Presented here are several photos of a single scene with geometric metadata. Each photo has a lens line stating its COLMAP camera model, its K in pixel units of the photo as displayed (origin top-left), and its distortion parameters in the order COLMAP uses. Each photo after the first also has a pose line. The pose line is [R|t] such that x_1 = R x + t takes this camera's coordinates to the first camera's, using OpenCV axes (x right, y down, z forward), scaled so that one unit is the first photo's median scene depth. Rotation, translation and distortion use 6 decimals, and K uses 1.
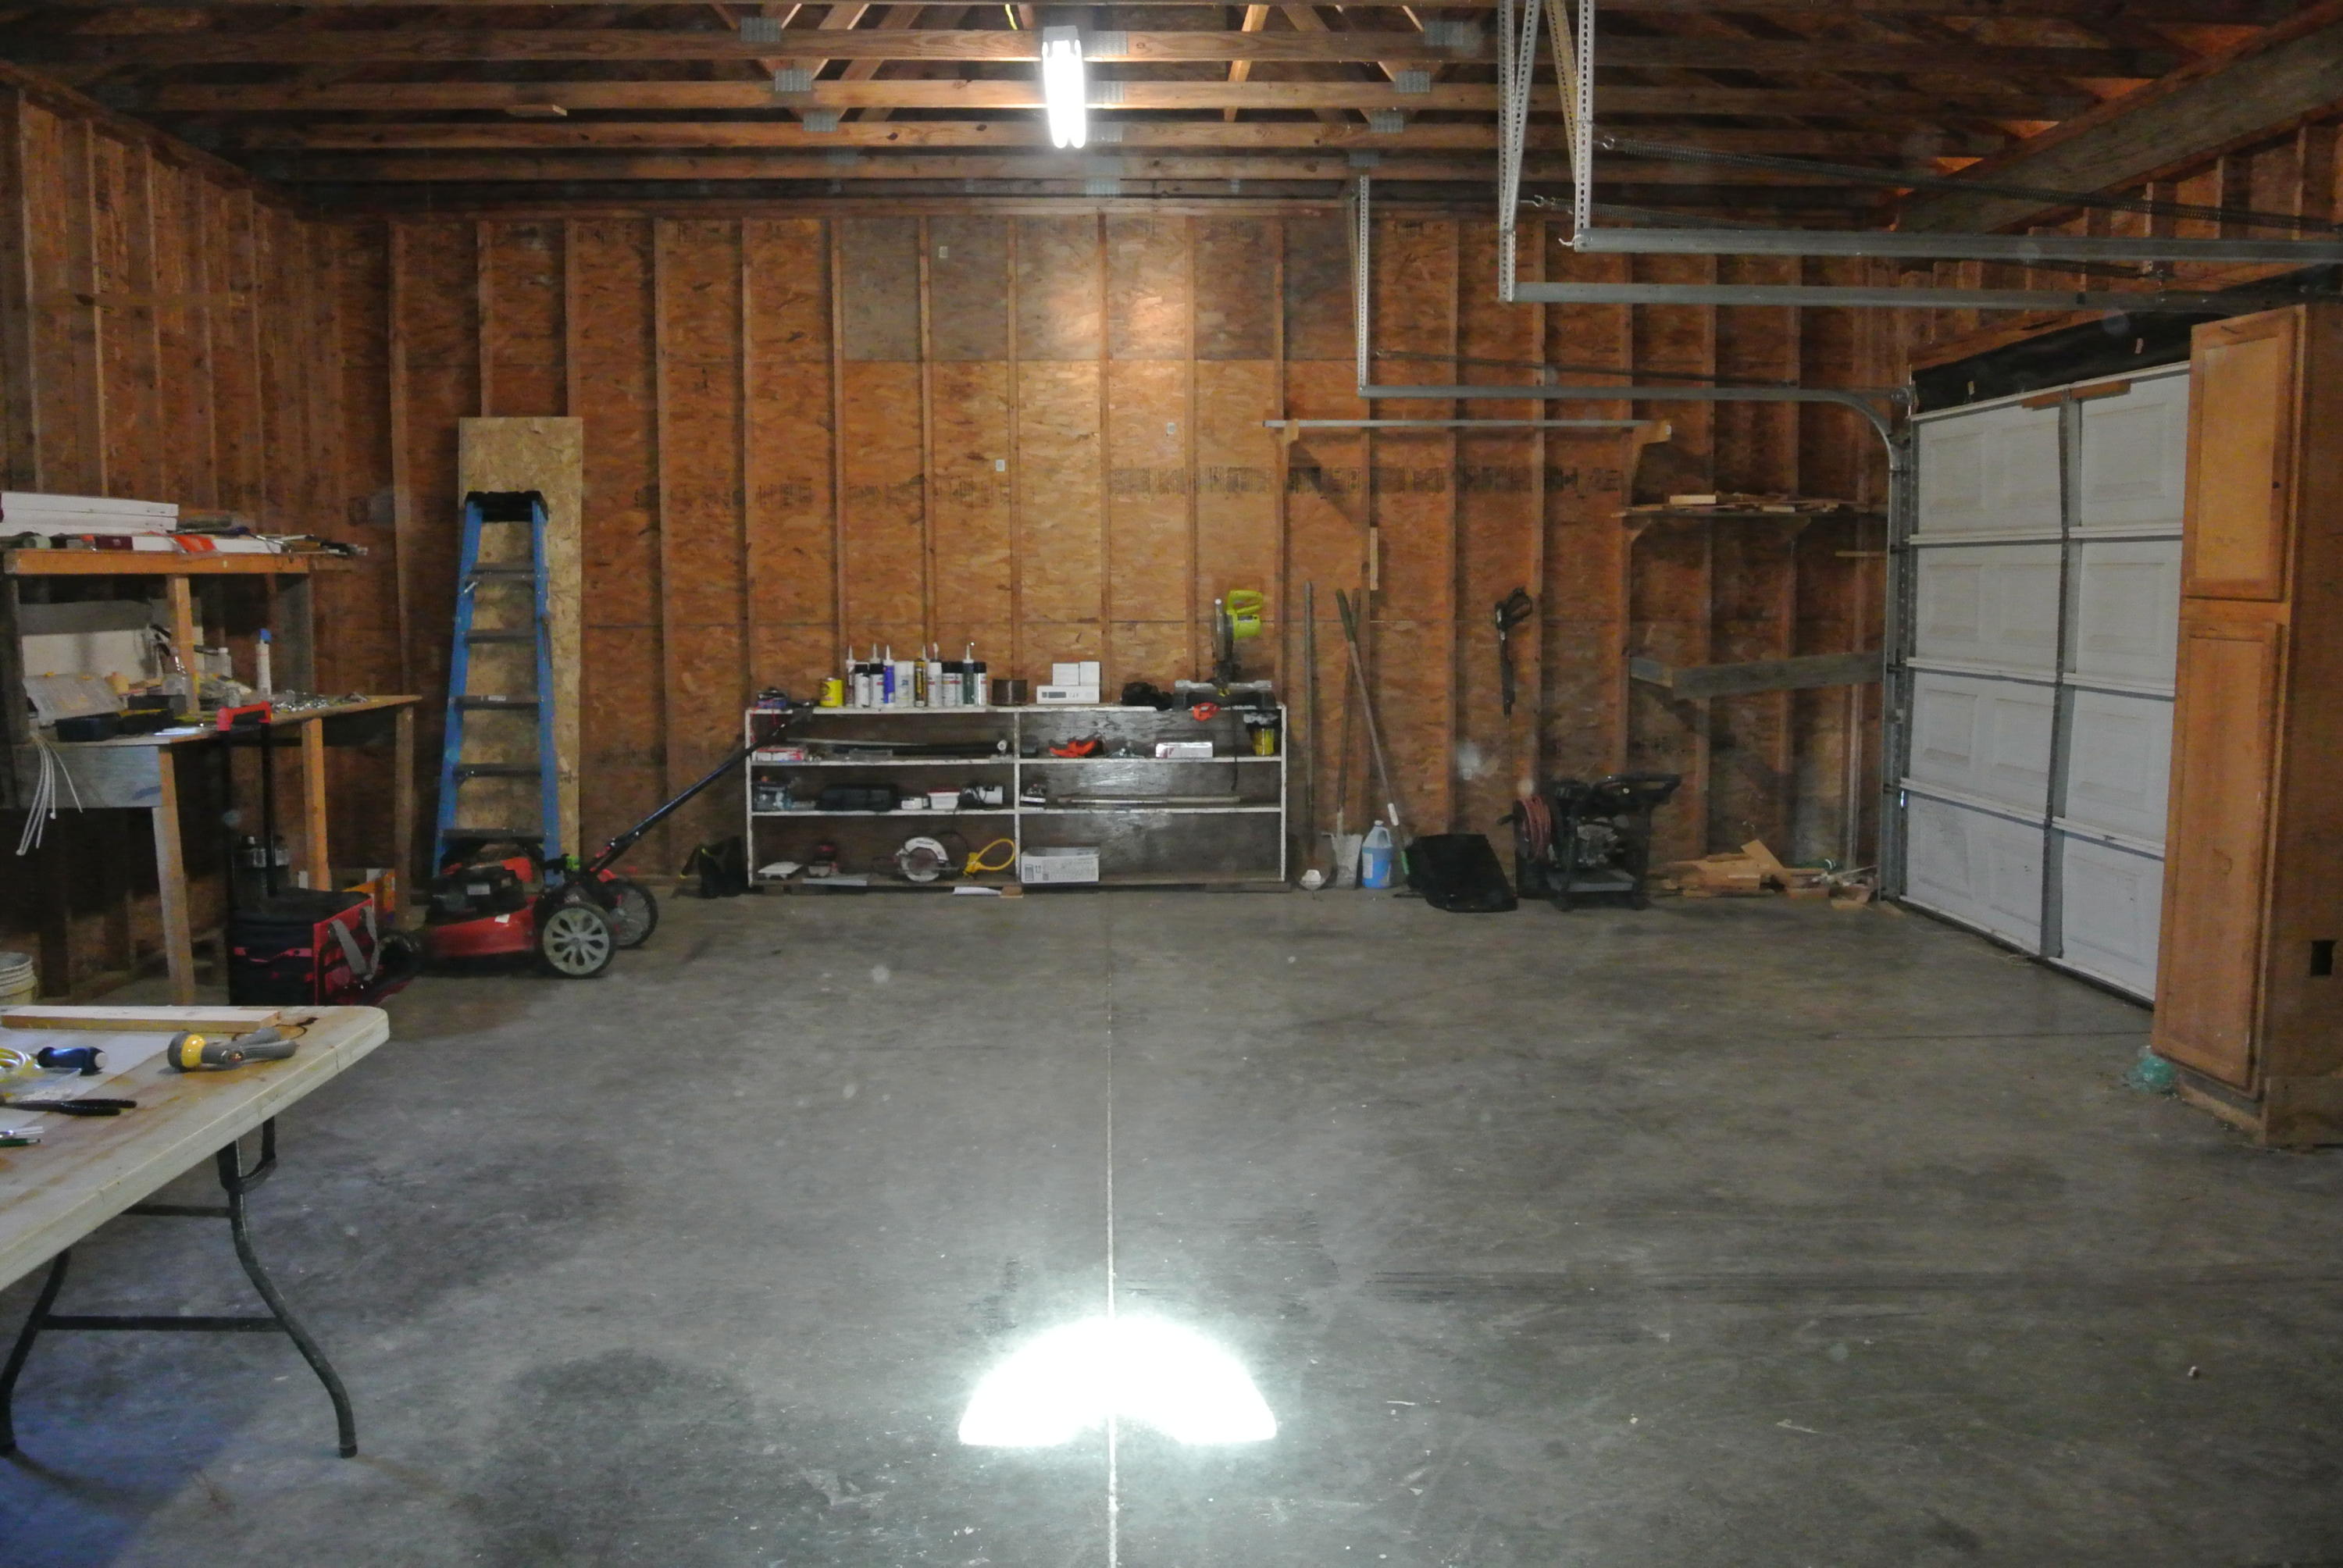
lens RADIAL K [[1806.8, 0, 1187.8], [0, 1806.8, 758.4], [0, 0, 1]] dist [-0.093189, 0.039050]
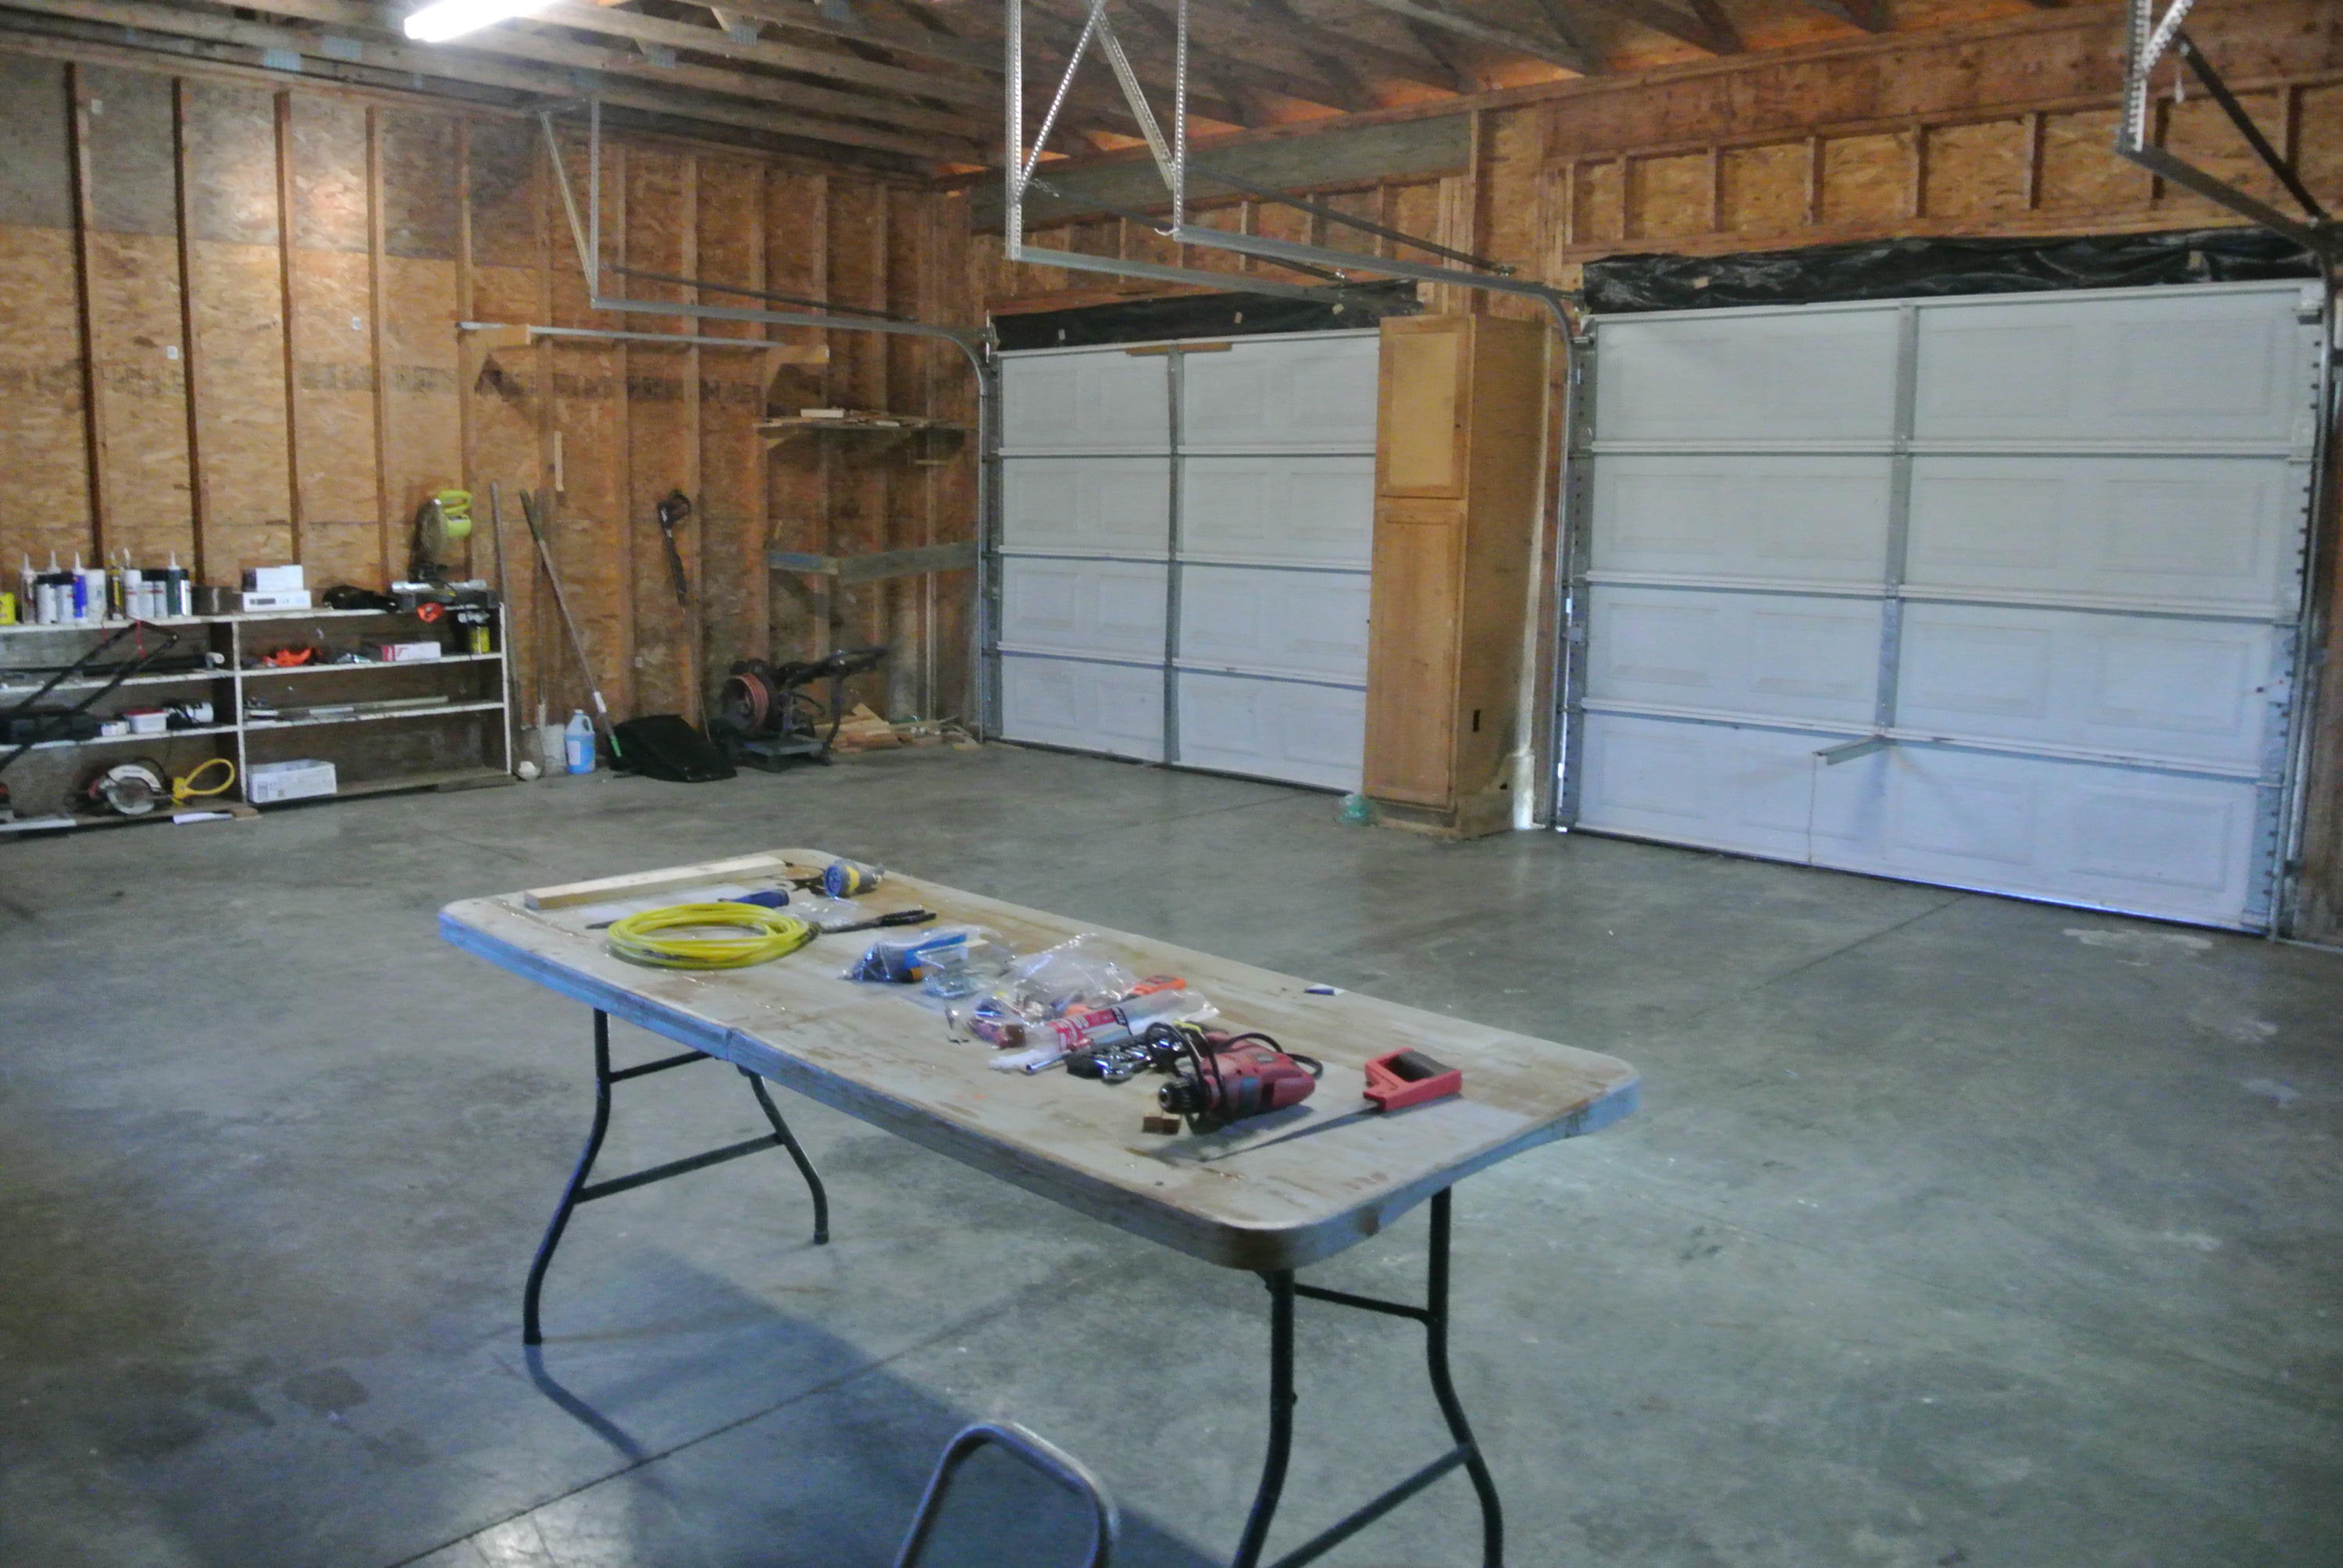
lens RADIAL K [[1806.8, 0, 1187.8], [0, 1806.8, 758.4], [0, 0, 1]] dist [-0.093189, 0.039050]
pose [[0.702561, -0.093269, 0.705485, -0.392834], [0.056749, 0.995560, 0.075105, 0.004510], [-0.709357, -0.012731, 0.704734, 0.007164]]
